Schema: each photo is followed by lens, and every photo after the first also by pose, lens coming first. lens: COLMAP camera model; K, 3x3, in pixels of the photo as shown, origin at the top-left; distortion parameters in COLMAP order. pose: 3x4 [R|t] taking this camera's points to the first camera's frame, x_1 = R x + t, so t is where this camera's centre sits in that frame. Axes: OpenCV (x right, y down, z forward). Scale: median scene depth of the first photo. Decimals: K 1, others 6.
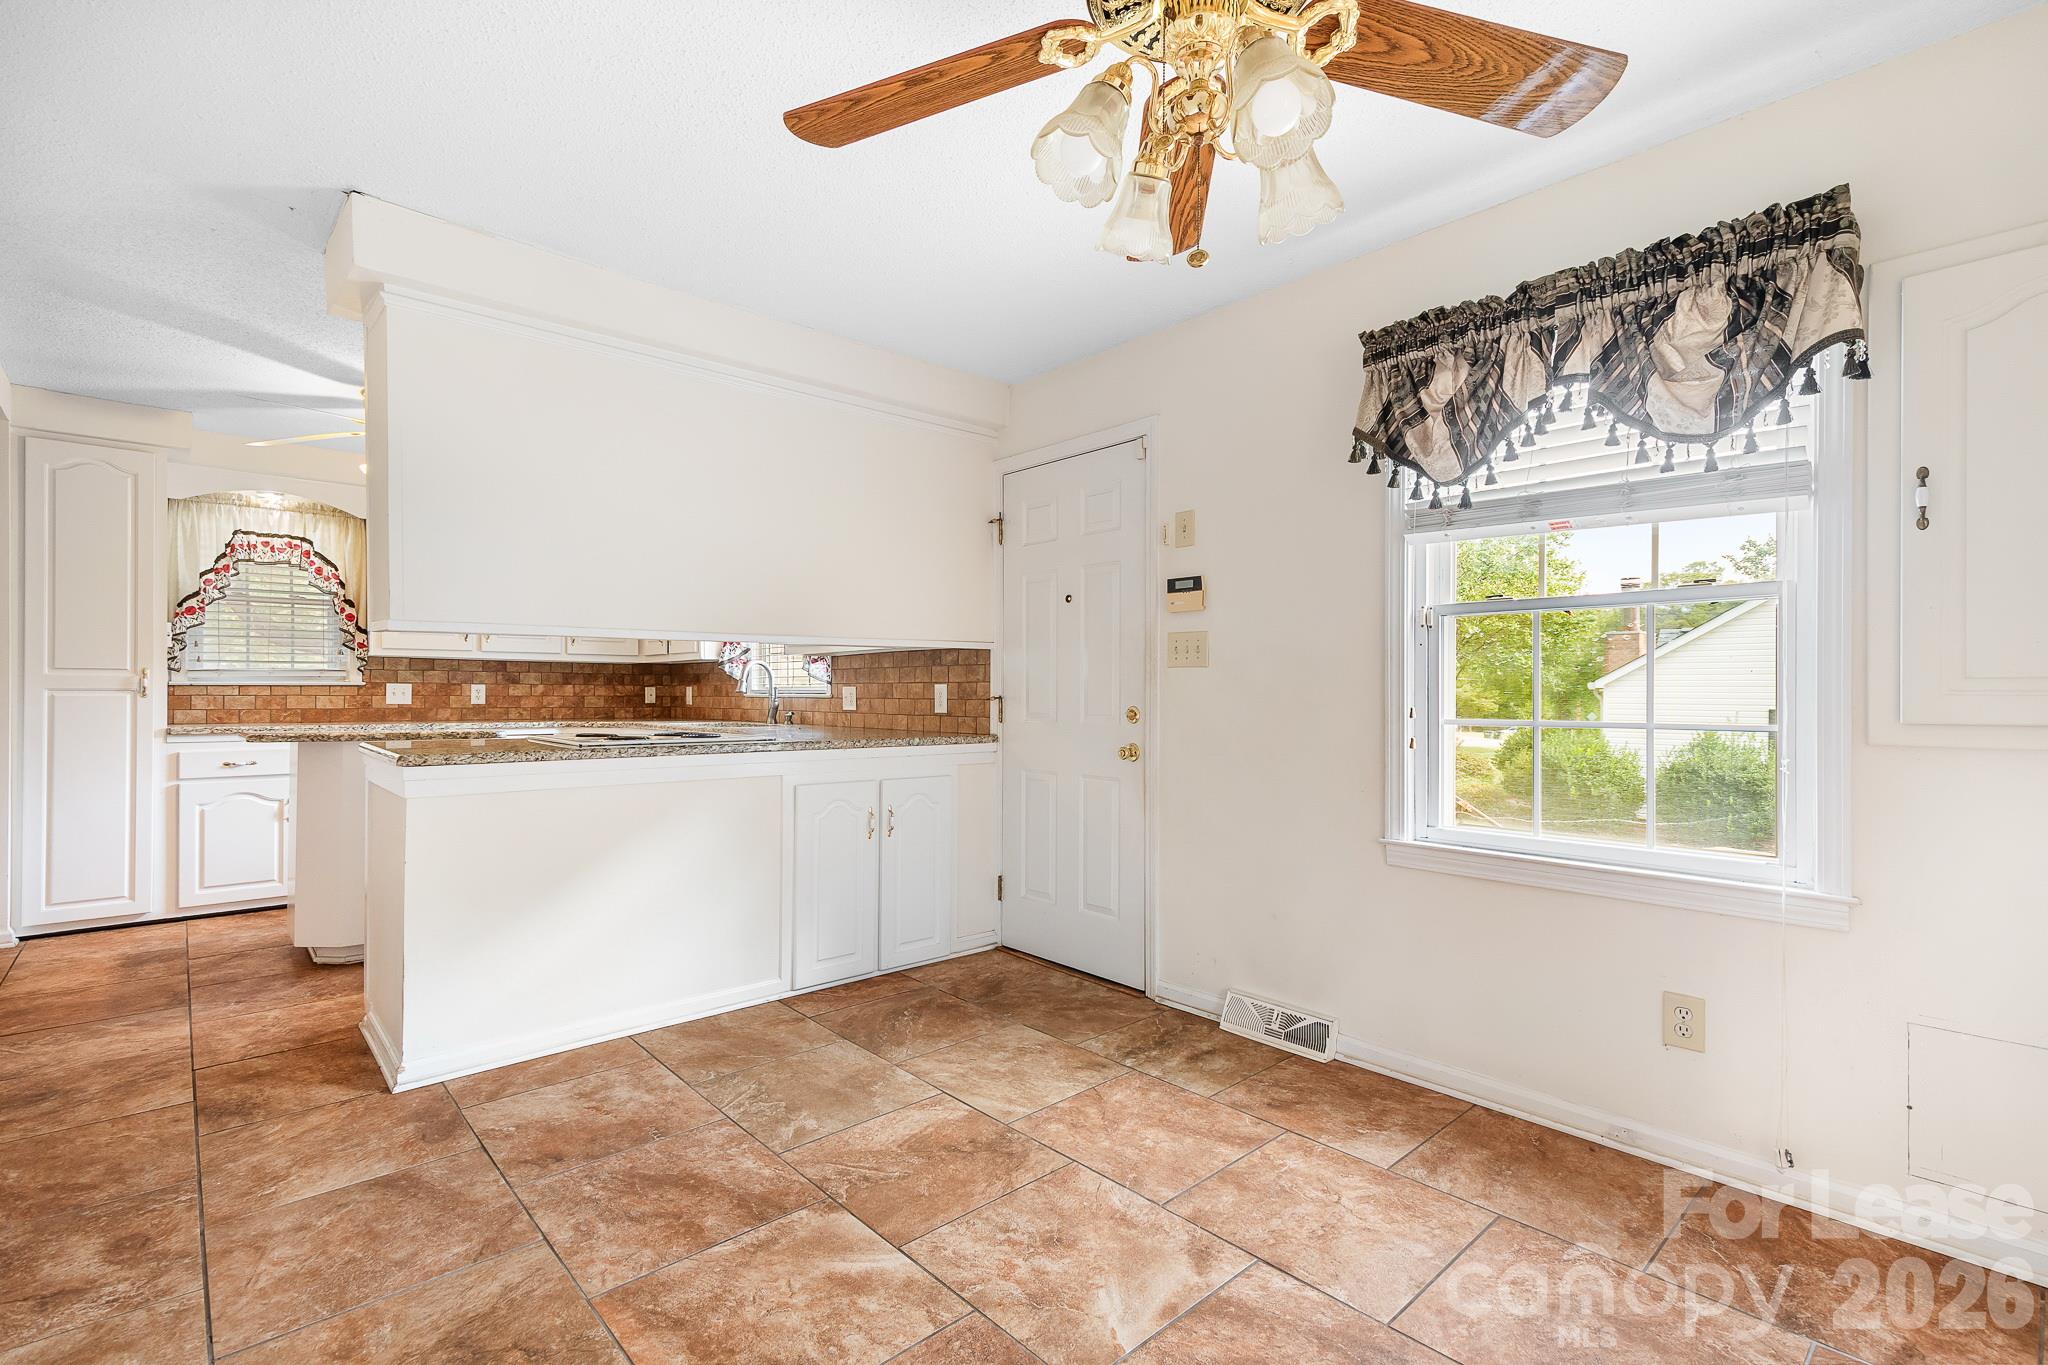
lens RADIAL K [[926.1, 0, 1029.8], [0, 926.1, 694.0], [0, 0, 1]] dist [0.021077, -0.005496]
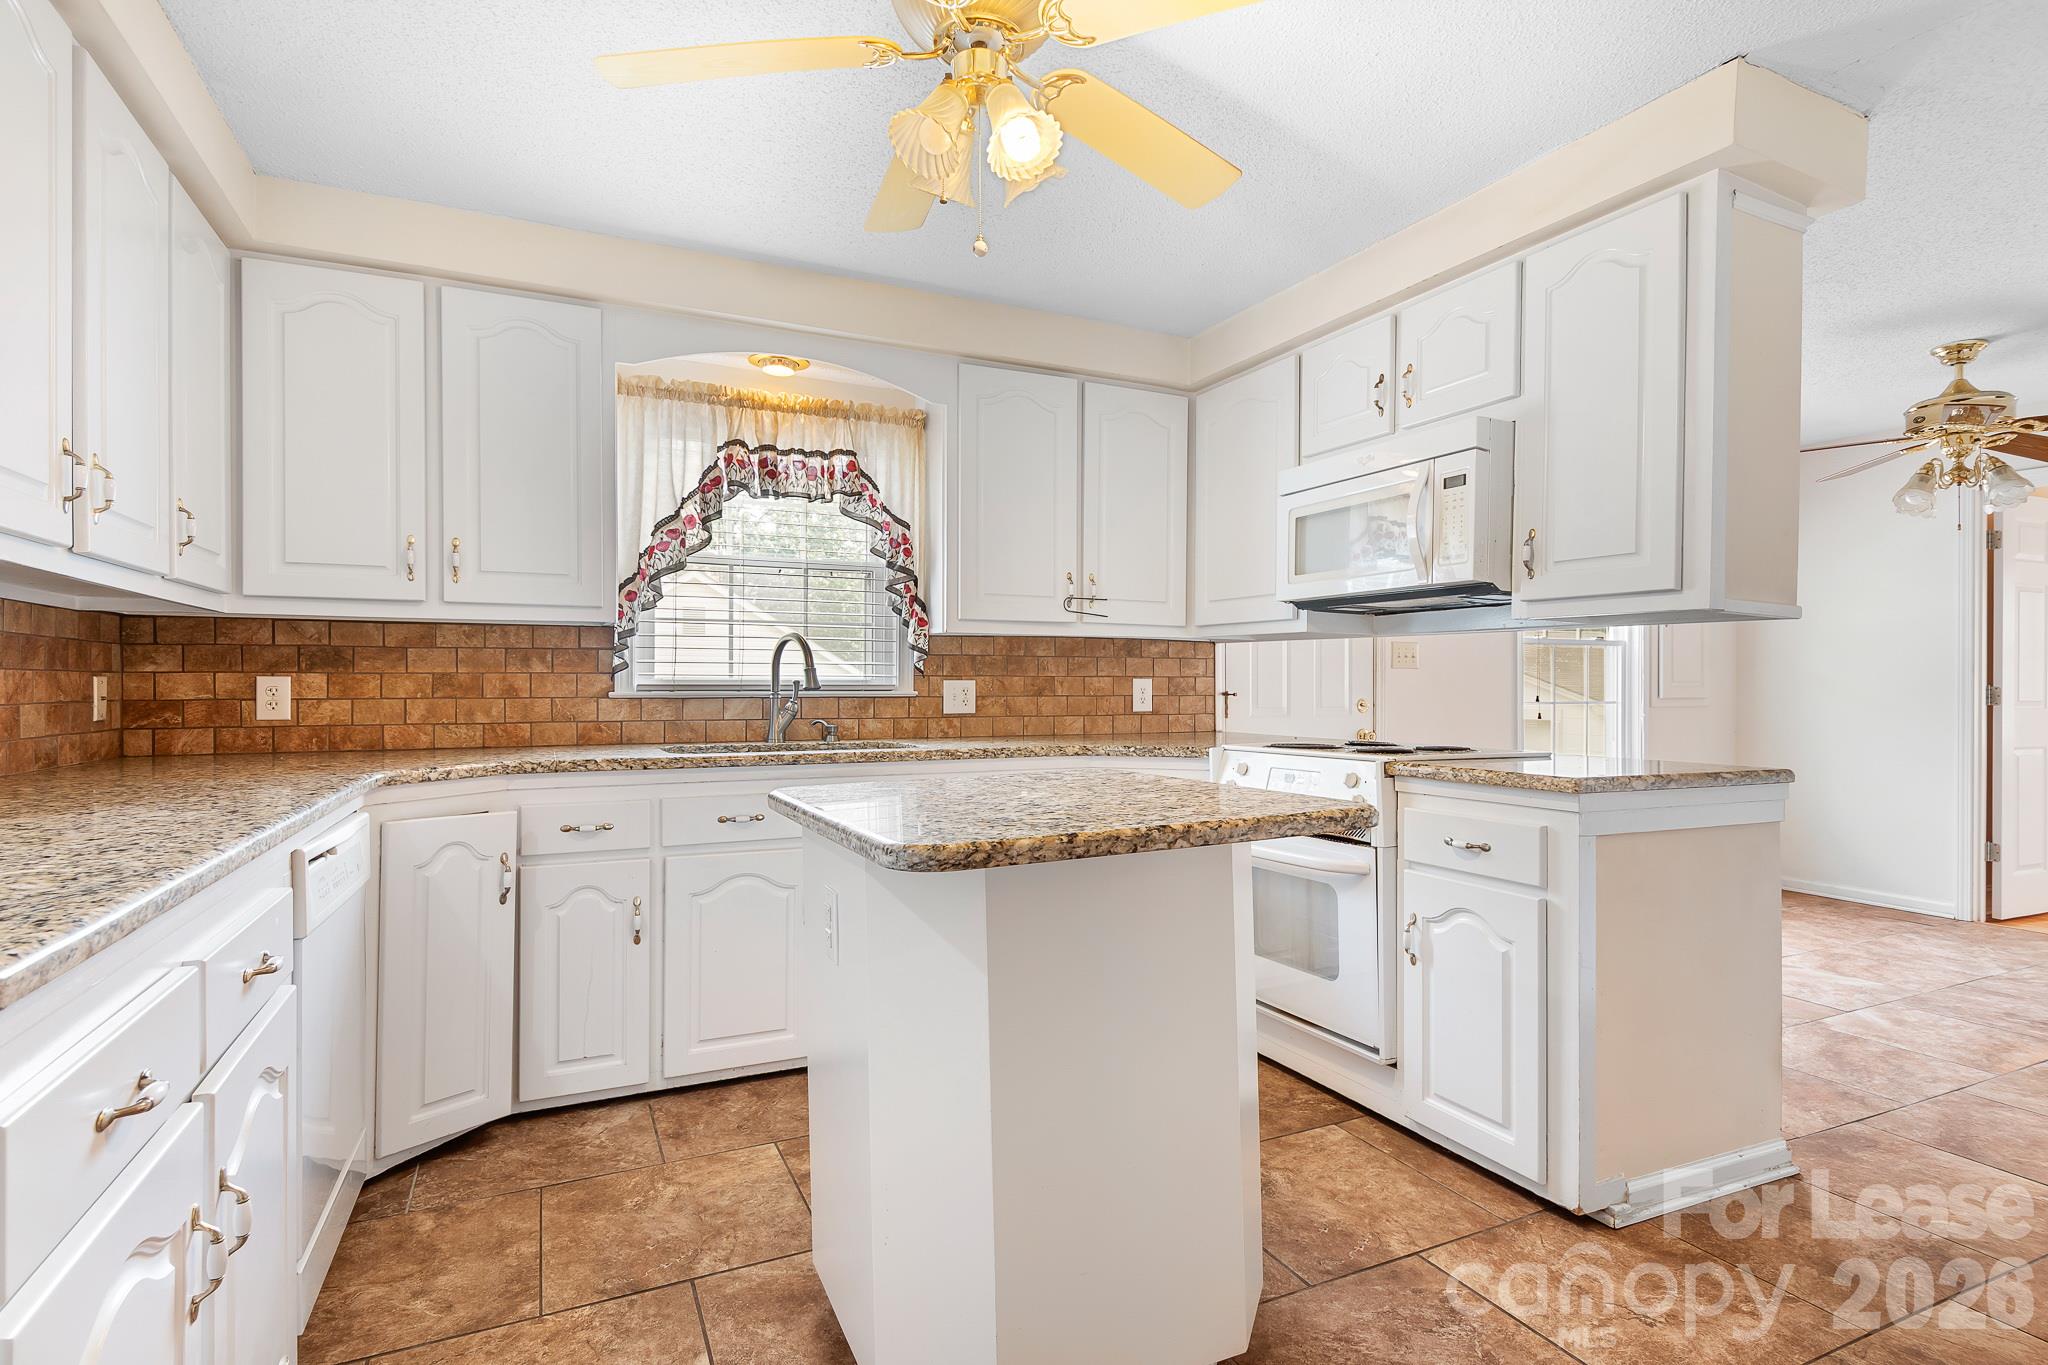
lens RADIAL K [[1010.3, 0, 1028.7], [0, 1010.3, 679.2], [0, 0, 1]] dist [0.008584, -0.004630]
pose [[0.297115, 0.003356, 0.954836, -1.503317], [0.000674, 0.999993, -0.003725, -0.009900], [-0.954842, 0.001750, 0.297110, 1.191109]]
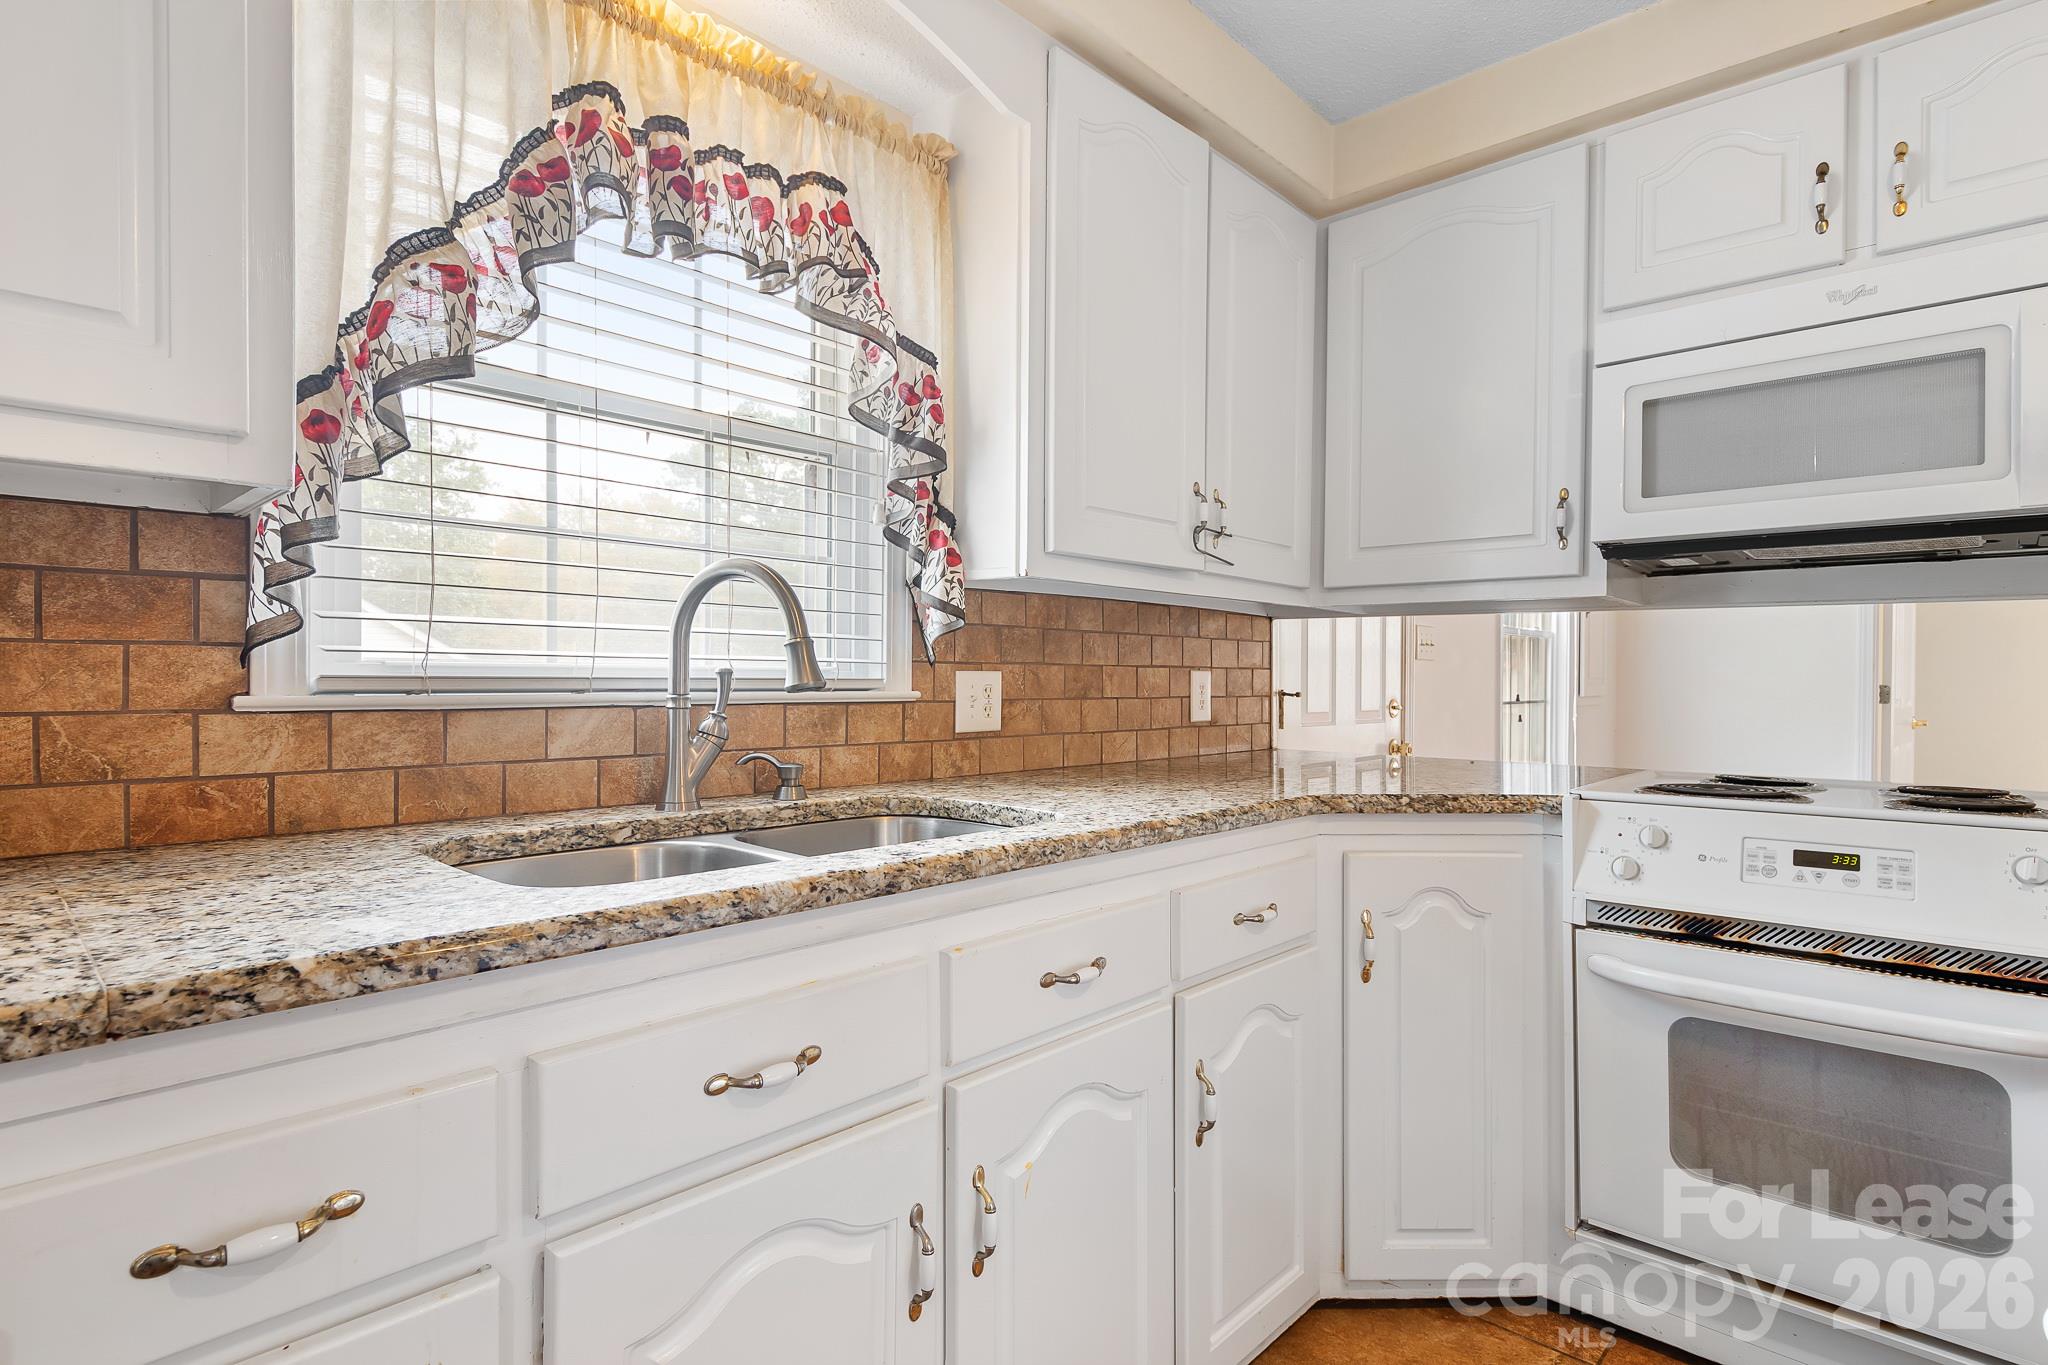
lens RADIAL K [[1010.3, 0, 1024.8], [0, 1010.3, 685.7], [0, 0, 1]] dist [0.008584, -0.004630]
pose [[-0.059410, -0.009986, 0.998184, -1.014258], [-0.005475, 0.999938, 0.009678, -0.010101], [-0.998219, -0.004890, -0.059461, 1.659225]]
